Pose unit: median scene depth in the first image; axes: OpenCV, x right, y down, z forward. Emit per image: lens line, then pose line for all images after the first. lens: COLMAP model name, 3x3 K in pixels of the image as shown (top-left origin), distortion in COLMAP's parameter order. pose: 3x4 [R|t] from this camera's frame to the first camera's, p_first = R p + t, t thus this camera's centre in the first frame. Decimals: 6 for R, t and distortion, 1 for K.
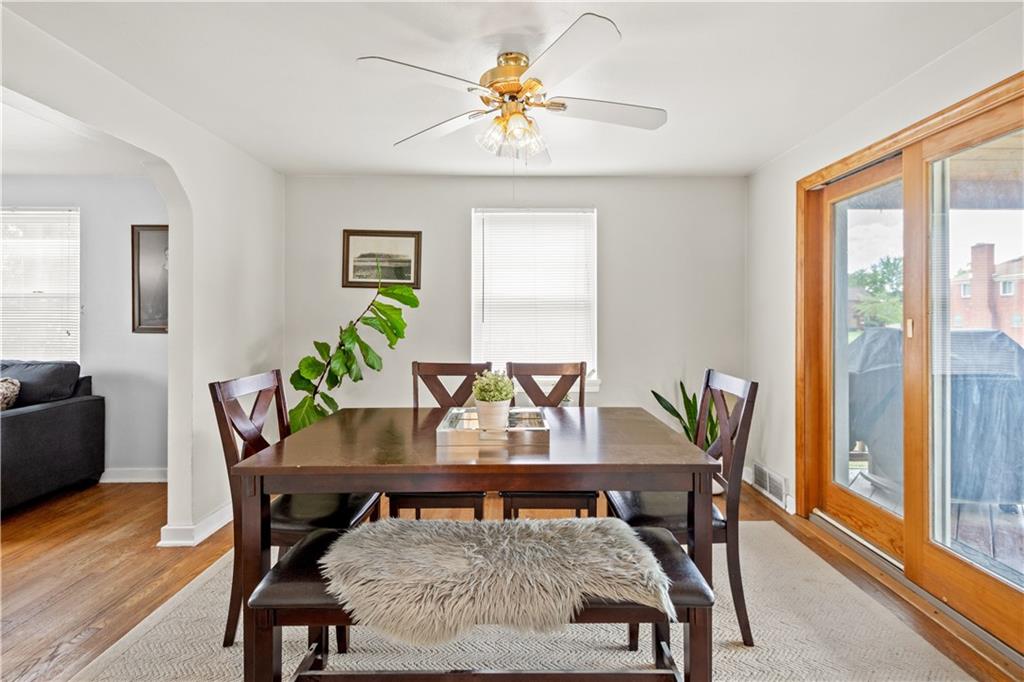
lens RADIAL K [[455.3, 0, 525.4], [0, 455.3, 318.0], [0, 0, 1]] dist [0.001637, 0.000205]
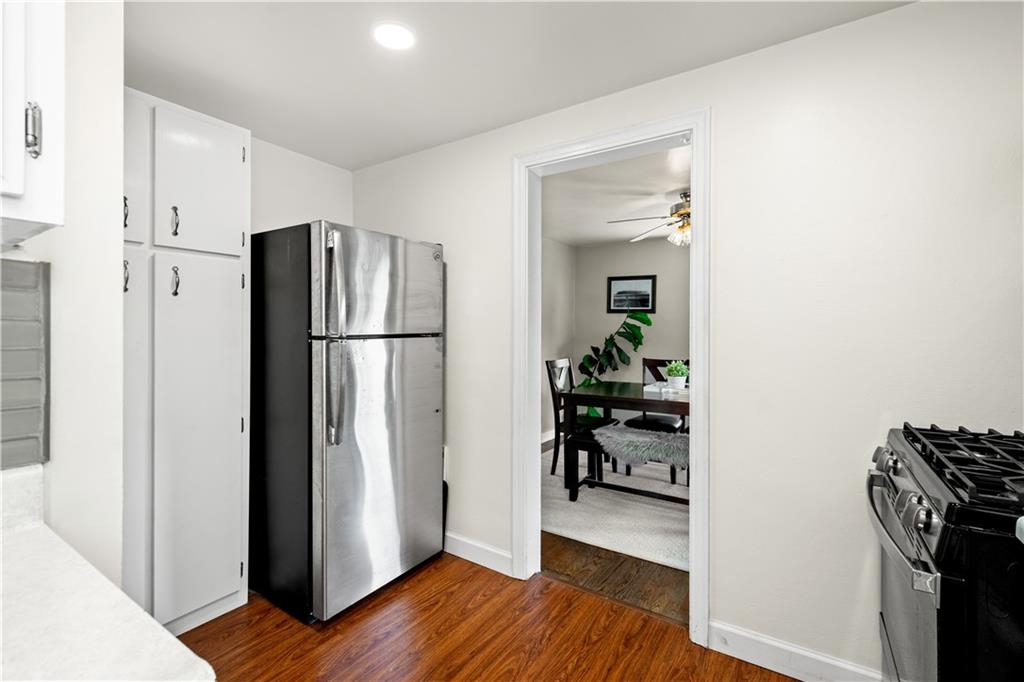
lens RADIAL K [[455.2, 0, 512.0], [0, 455.2, 341.0], [0, 0, 1]] dist [0.000396, 0.000052]
pose [[0.820084, 0.010506, -0.572147, 0.261550], [0.001996, 0.999773, 0.021218, -0.004043], [0.572240, -0.018543, 0.819876, -0.550396]]
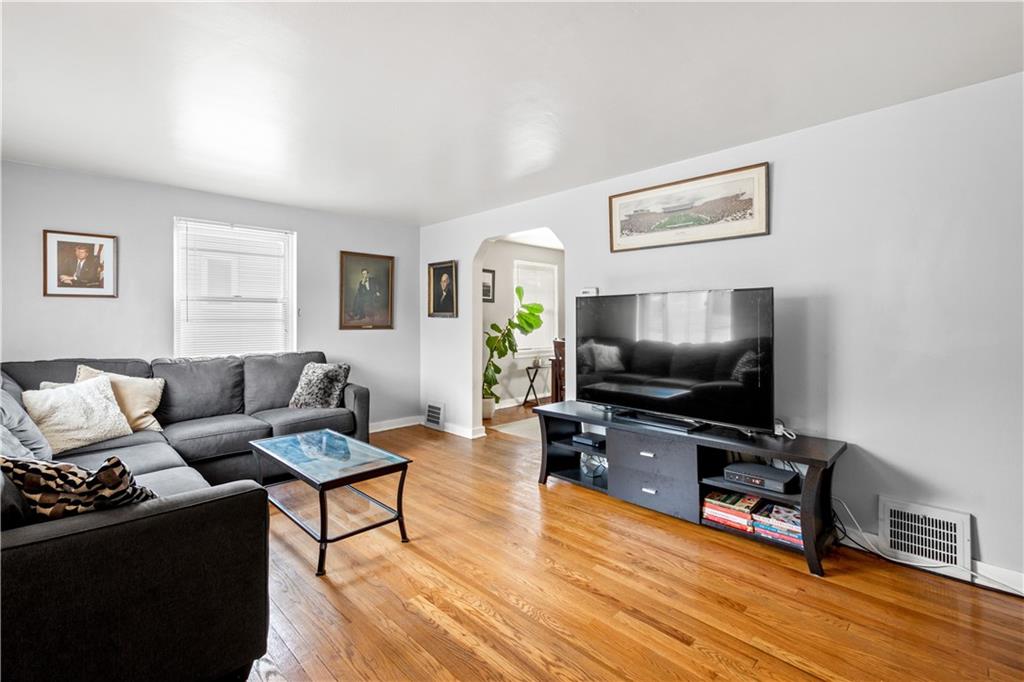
lens RADIAL K [[455.3, 0, 525.4], [0, 455.3, 318.0], [0, 0, 1]] dist [0.001637, 0.000205]
pose [[0.704188, -0.000073, 0.710014, -1.500490], [-0.001662, 0.999997, 0.001752, -0.006402], [-0.710012, -0.002413, 0.704185, -0.365674]]
